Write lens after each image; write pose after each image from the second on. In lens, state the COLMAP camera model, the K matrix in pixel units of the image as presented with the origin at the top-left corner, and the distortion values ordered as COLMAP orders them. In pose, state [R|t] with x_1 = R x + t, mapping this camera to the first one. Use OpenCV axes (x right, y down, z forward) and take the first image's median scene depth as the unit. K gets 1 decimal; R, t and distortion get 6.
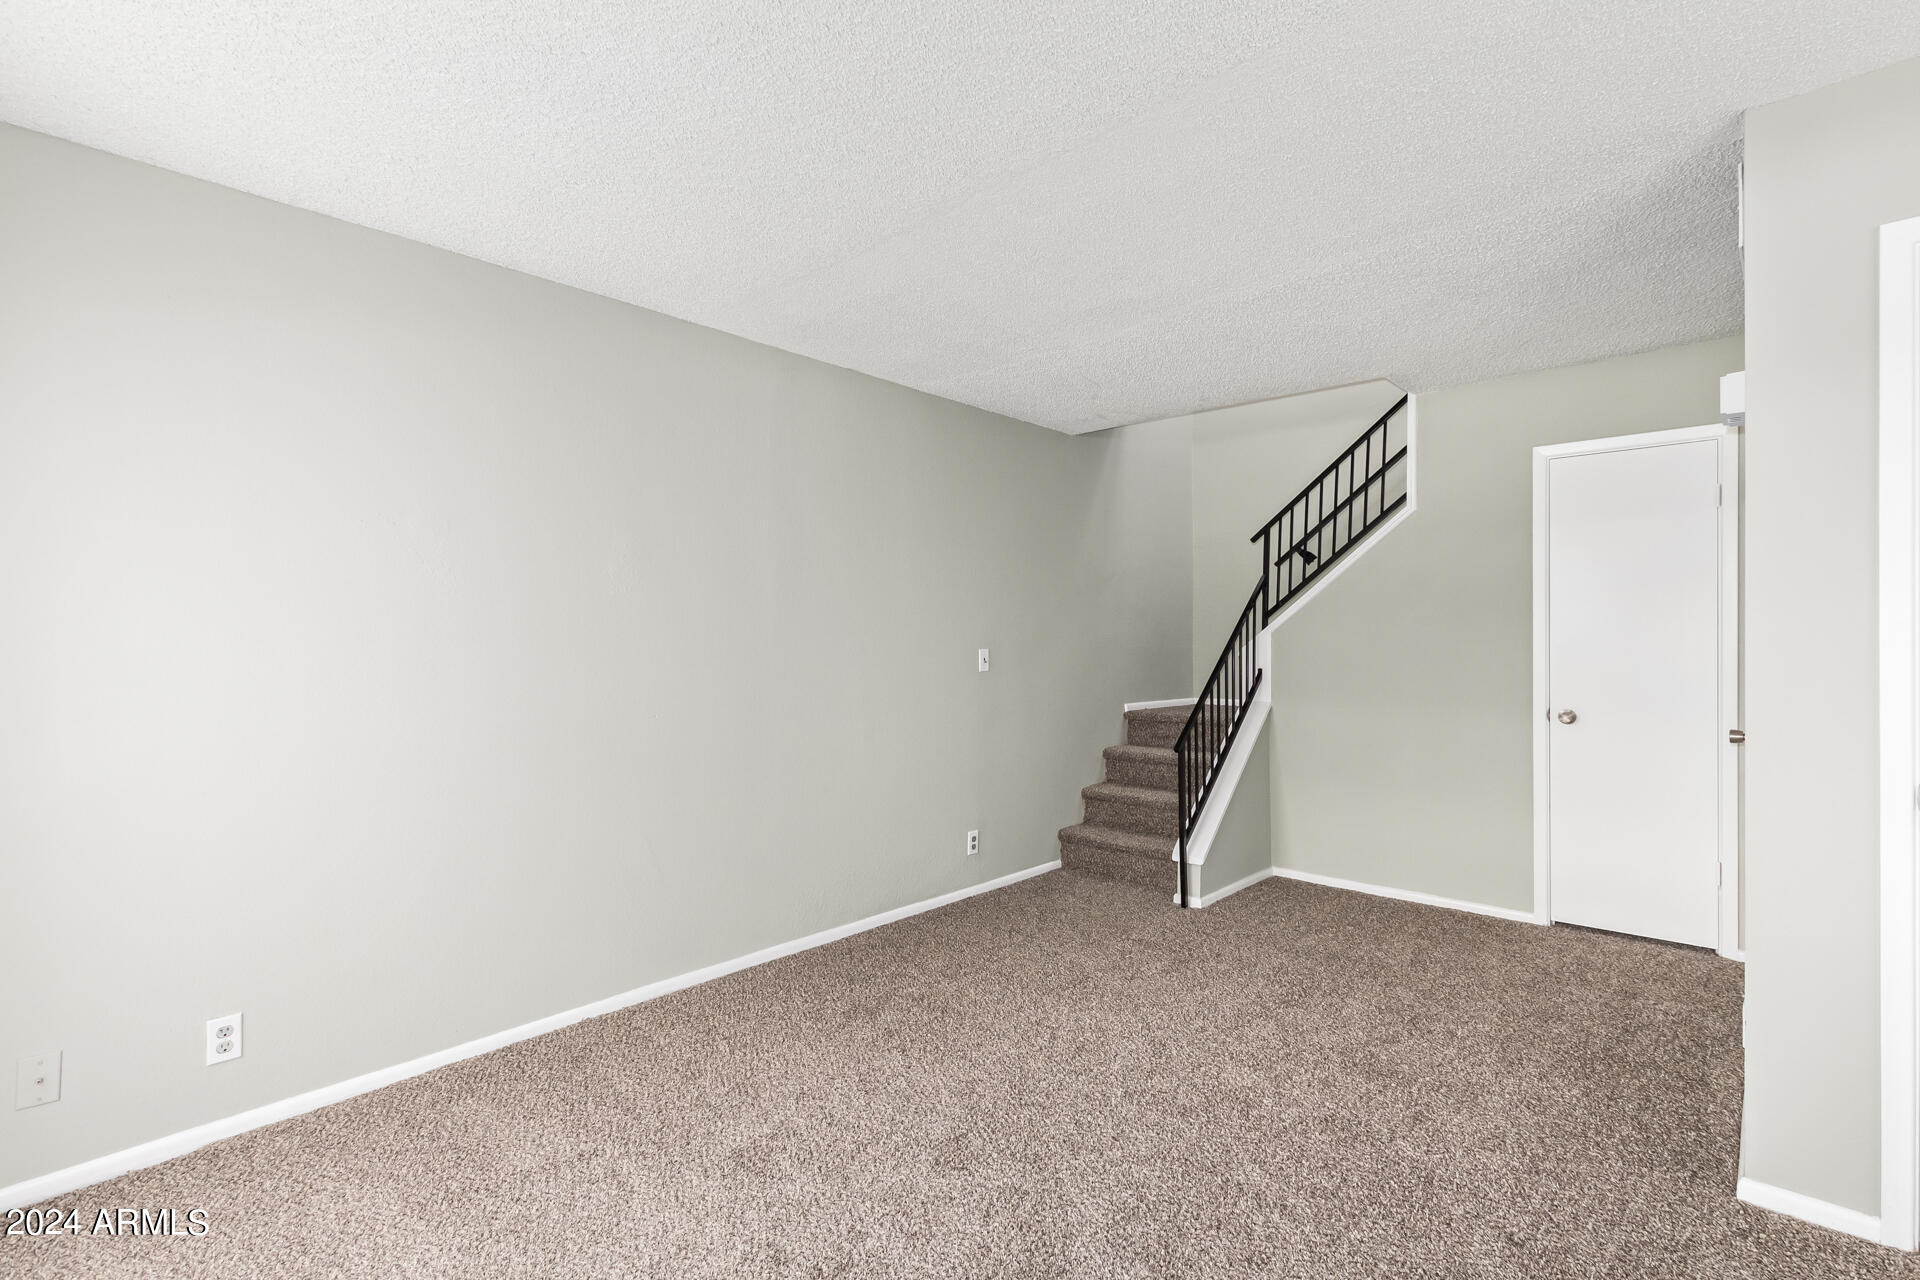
lens RADIAL K [[872.9, 0, 975.8], [0, 872.9, 645.1], [0, 0, 1]] dist [0.010012, -0.006731]
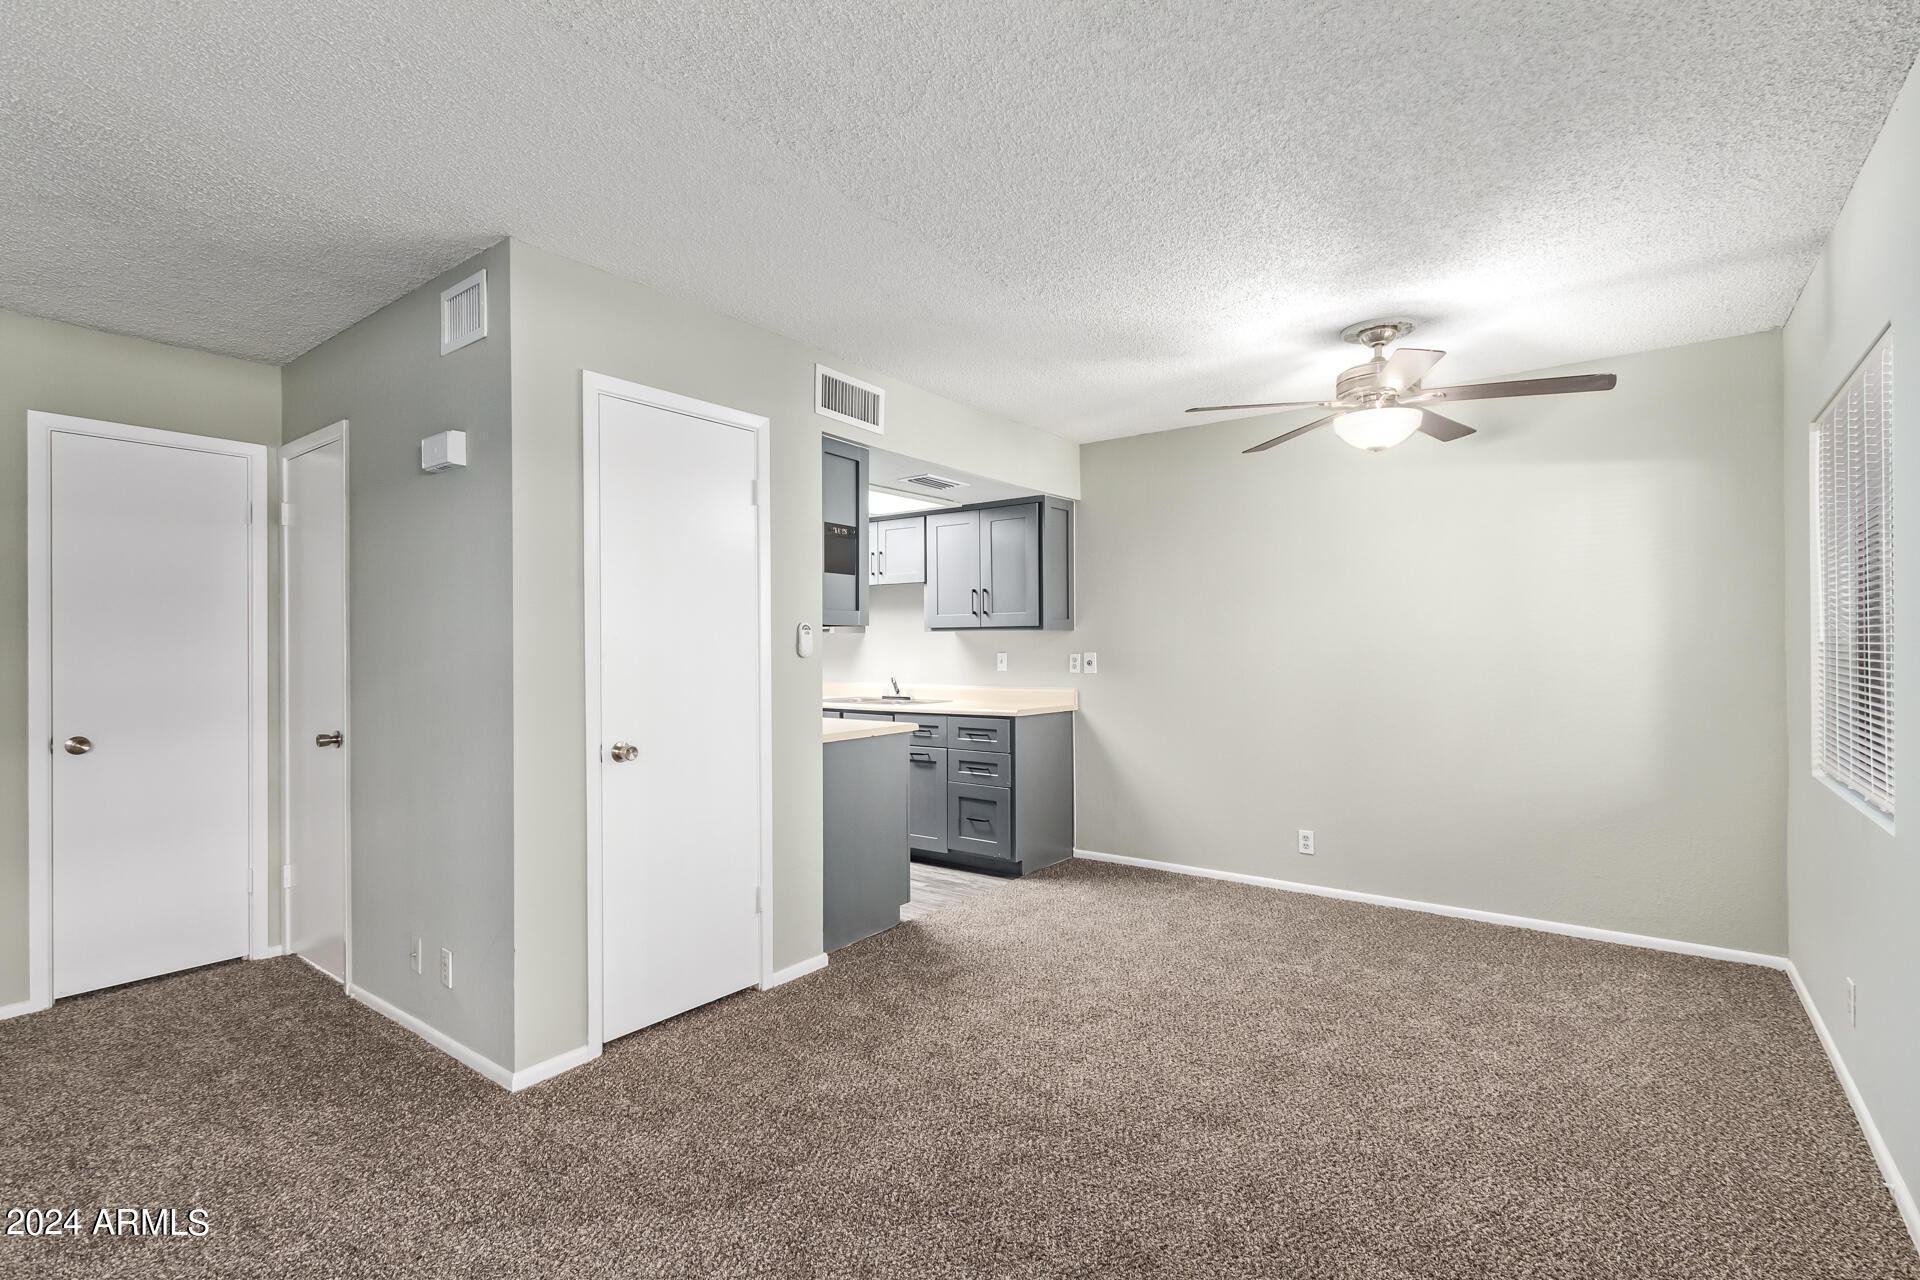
lens RADIAL K [[869.7, 0, 974.7], [0, 869.7, 644.9], [0, 0, 1]] dist [0.002588, -0.000035]
pose [[-0.108439, 0.008235, 0.994069, -0.238389], [0.007706, 0.999943, -0.007443, -0.000628], [-0.994073, 0.006853, -0.108497, 0.239963]]
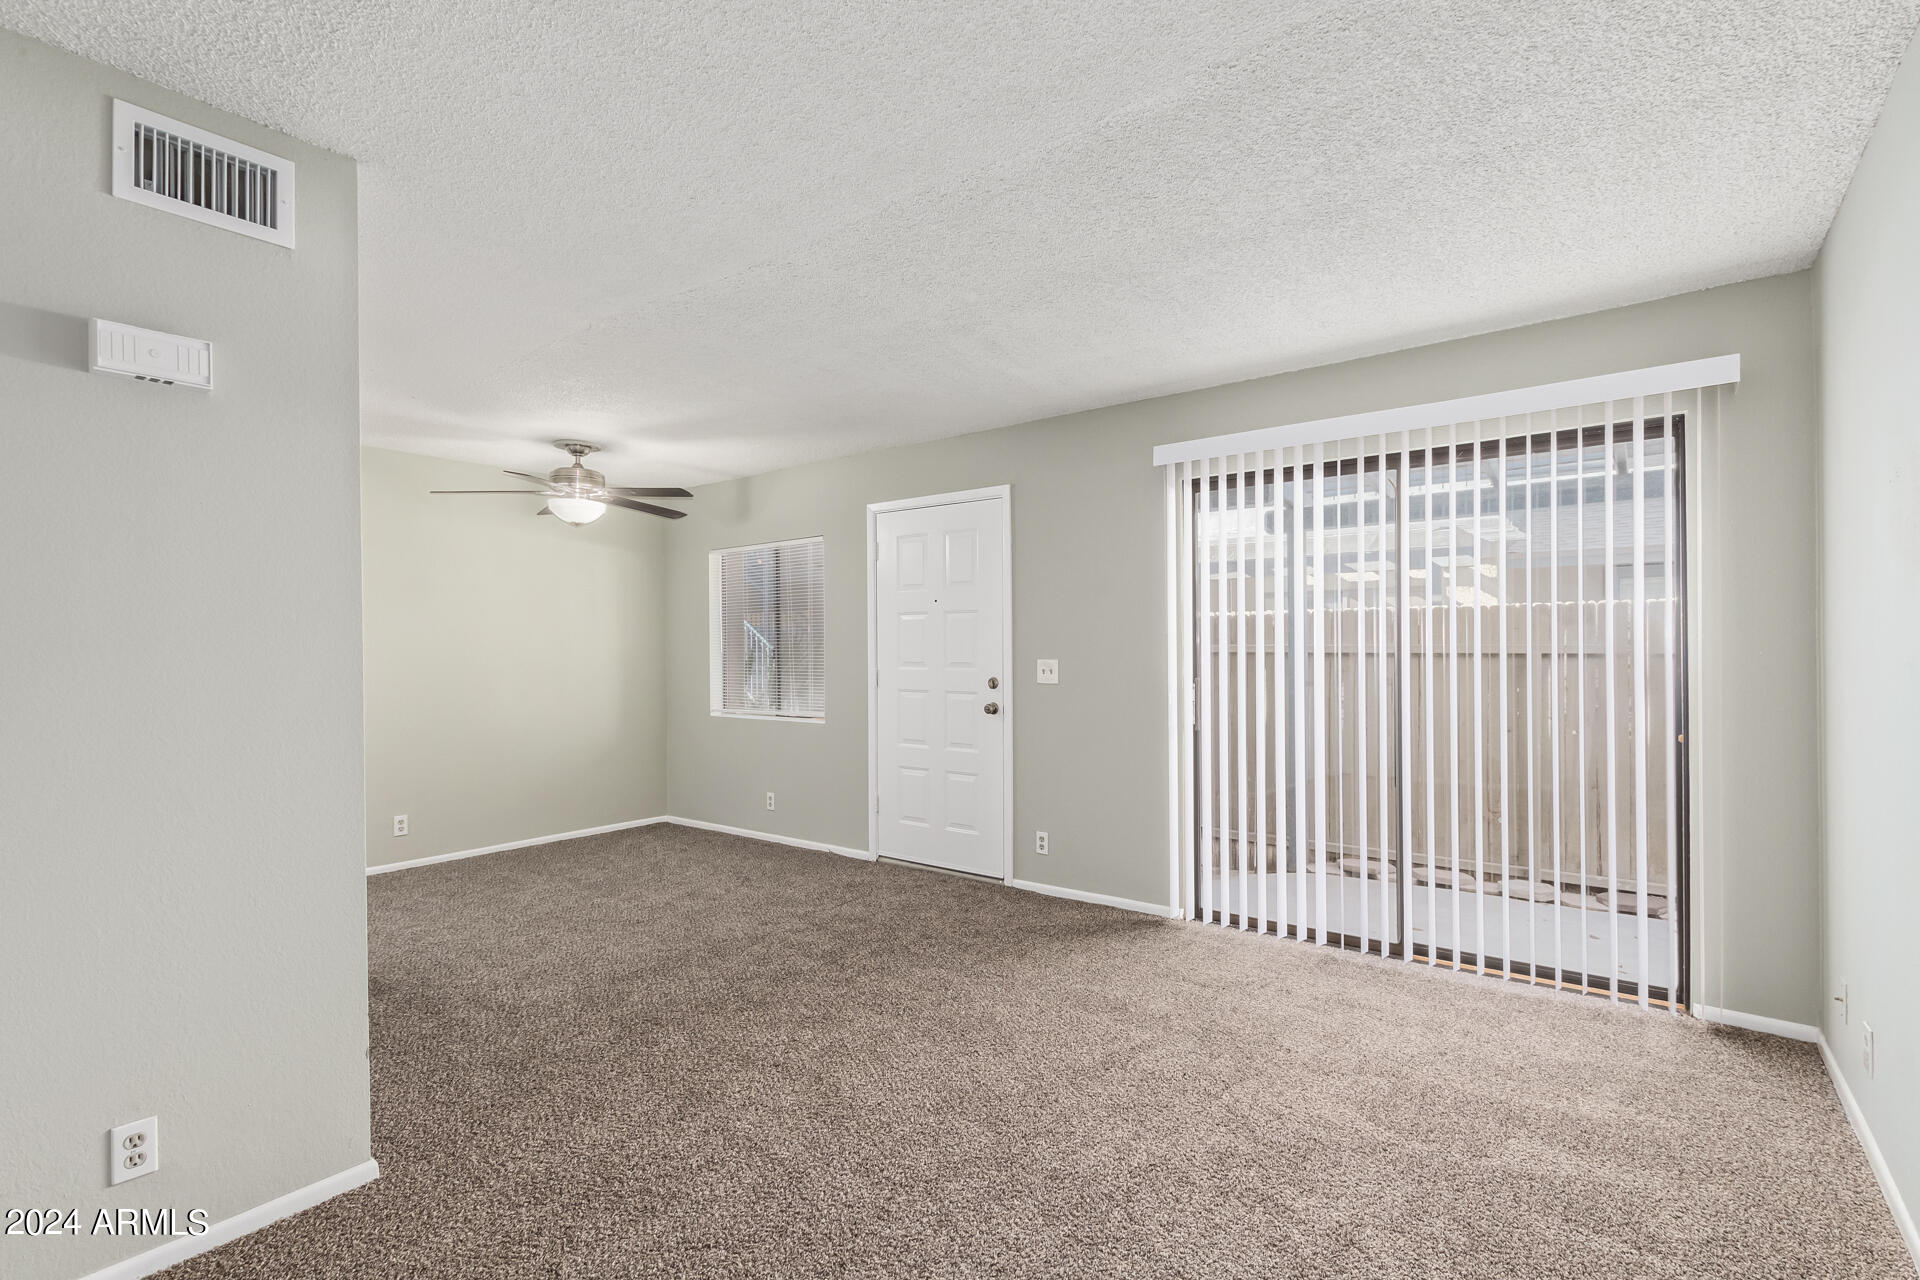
lens RADIAL K [[885.4, 0, 965.3], [0, 885.4, 652.5], [0, 0, 1]] dist [0.006635, 0.000128]
pose [[-0.995839, 0.011683, -0.090373, 0.113513], [0.011468, 0.999930, 0.002903, -0.003786], [0.090400, 0.001855, -0.995904, 1.094326]]
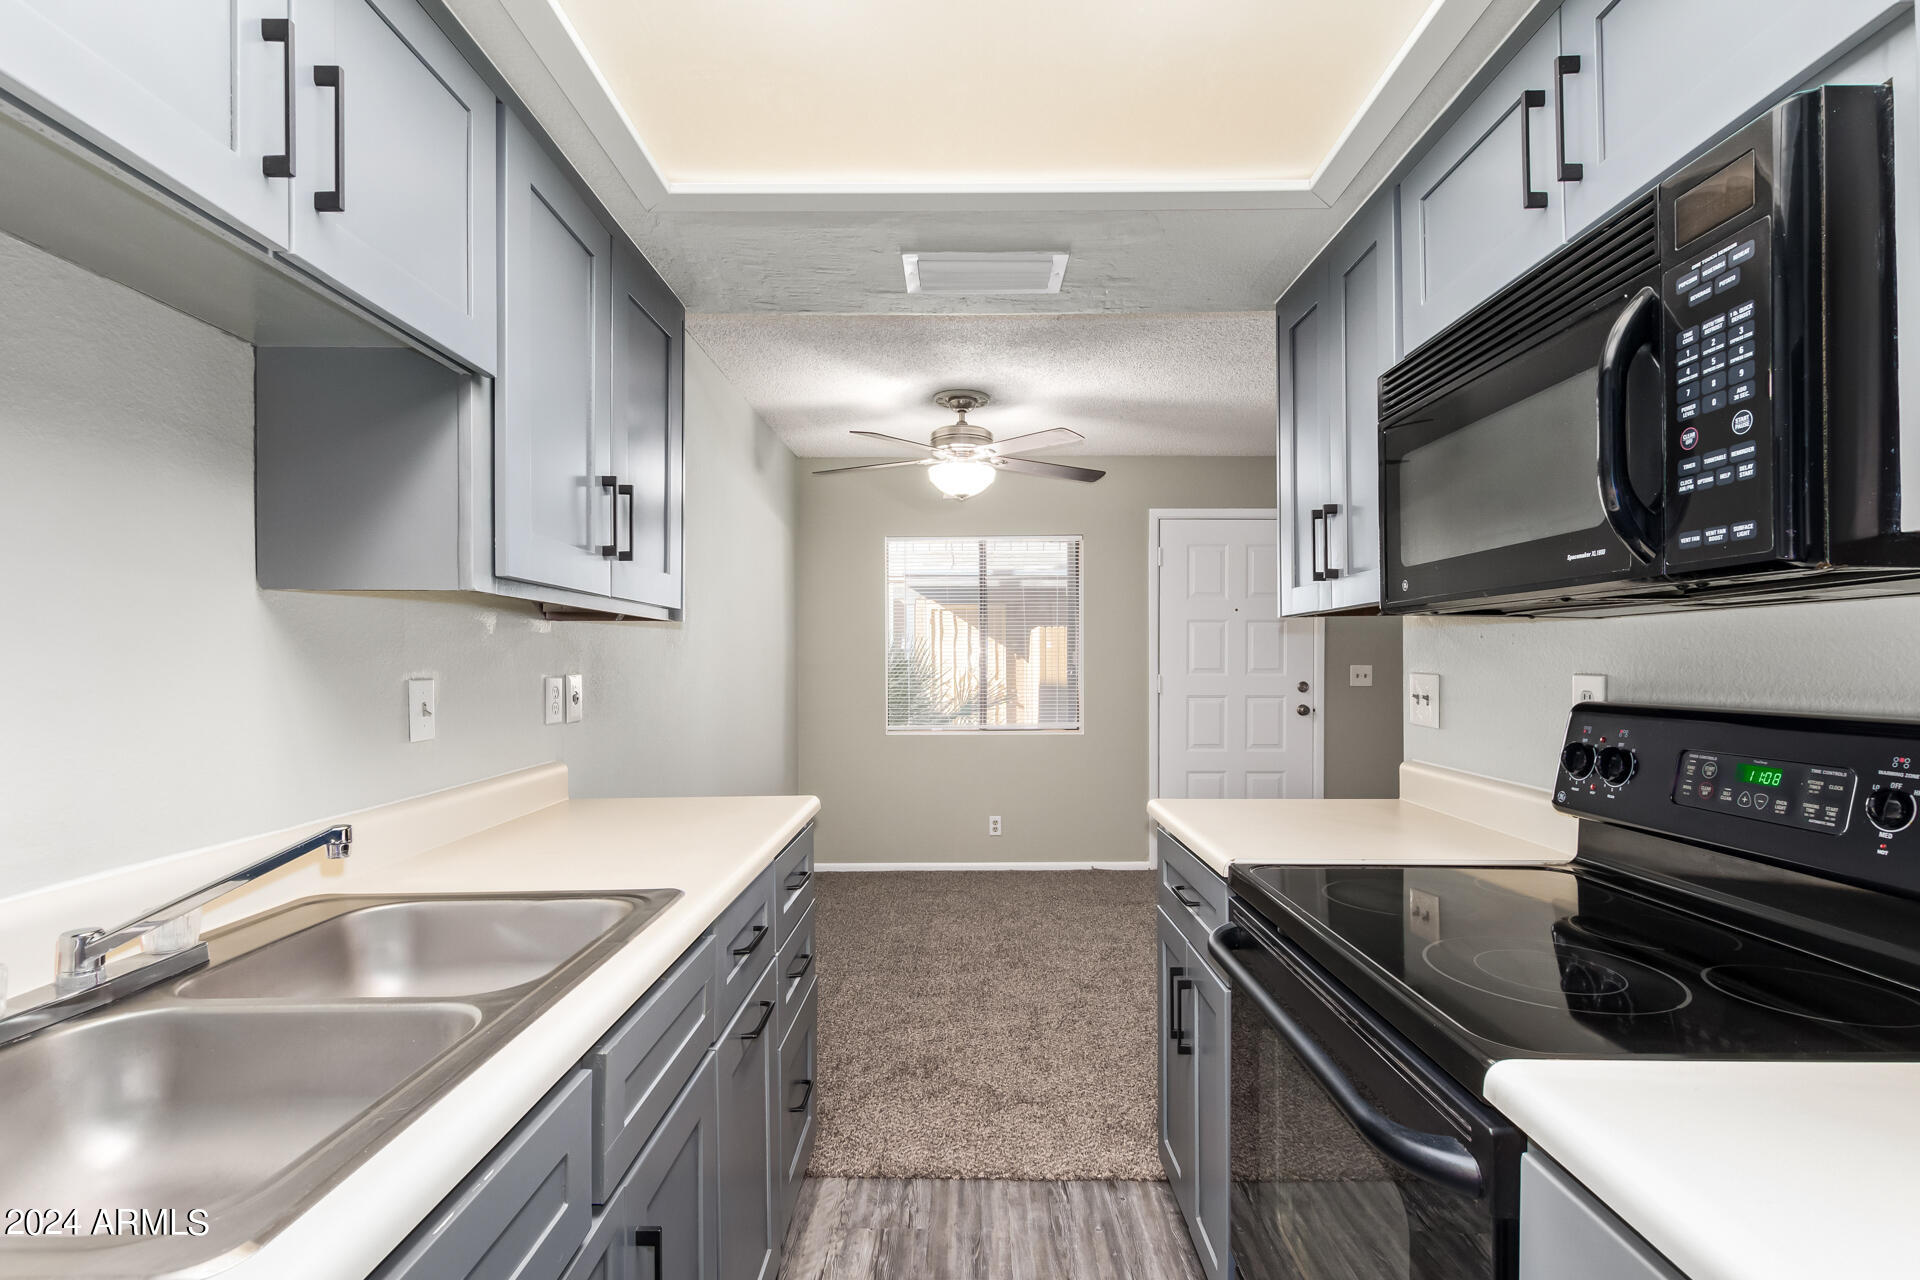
lens RADIAL K [[902.7, 0, 968.3], [0, 902.7, 662.6], [0, 0, 1]] dist [0.000221, -0.000064]
pose [[-0.732085, 0.009131, -0.681152, 1.270921], [0.005309, 0.999956, 0.007698, -0.007776], [0.681193, 0.002019, -0.732101, 0.536898]]
